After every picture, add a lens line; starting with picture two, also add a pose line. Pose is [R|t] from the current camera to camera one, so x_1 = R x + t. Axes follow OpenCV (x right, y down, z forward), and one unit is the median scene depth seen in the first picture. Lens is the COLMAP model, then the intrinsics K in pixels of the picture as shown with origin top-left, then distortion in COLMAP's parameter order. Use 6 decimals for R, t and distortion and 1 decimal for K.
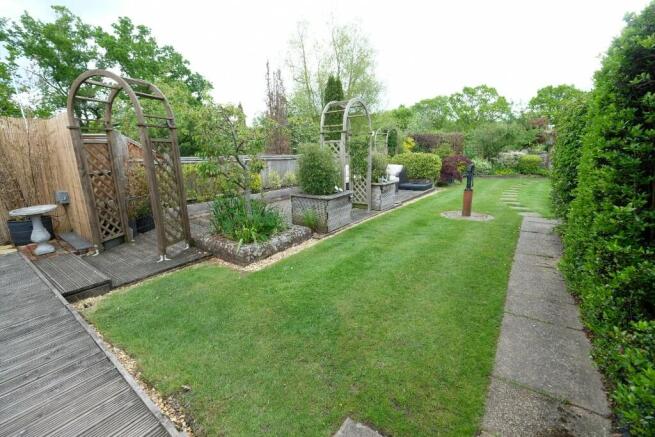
lens RADIAL K [[286.5, 0, 328.5], [0, 286.5, 214.8], [0, 0, 1]] dist [-0.008648, 0.003366]
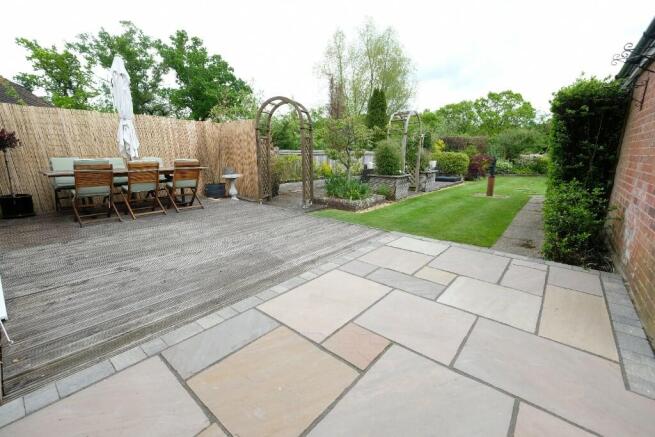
lens RADIAL K [[286.5, 0, 327.3], [0, 286.5, 215.6], [0, 0, 1]] dist [-0.008648, 0.003366]
pose [[0.997577, 0.032228, -0.061658, -0.052311], [-0.032524, 0.999464, -0.003798, 0.031879], [0.061503, 0.005794, 0.998090, -0.105693]]
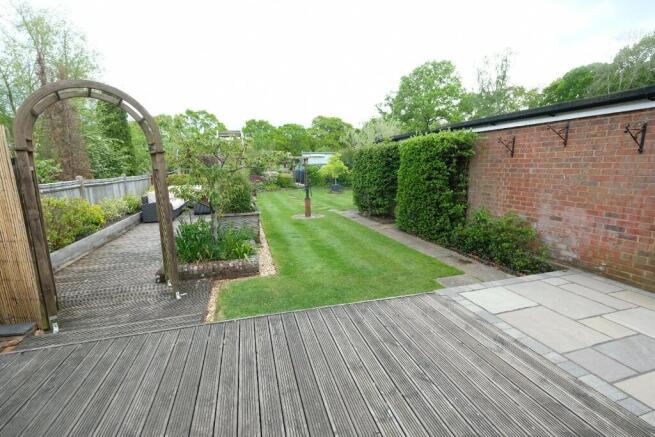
lens RADIAL K [[286.5, 0, 327.3], [0, 286.5, 211.9], [0, 0, 1]] dist [-0.008648, 0.003366]
pose [[0.604194, -0.117486, 0.788129, -0.150830], [0.173291, 0.984772, 0.013951, -0.005872], [-0.777766, 0.128146, 0.615352, 0.004329]]
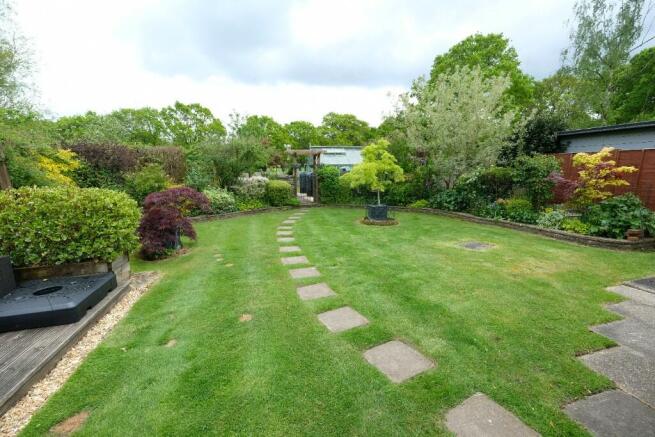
lens RADIAL K [[286.5, 0, 325.6], [0, 286.5, 206.8], [0, 0, 1]] dist [-0.008648, 0.003366]
pose [[0.634032, -0.091973, 0.767818, 0.104393], [0.168205, 0.985532, -0.020844, -0.055412], [-0.754792, 0.142367, 0.640329, 0.225636]]
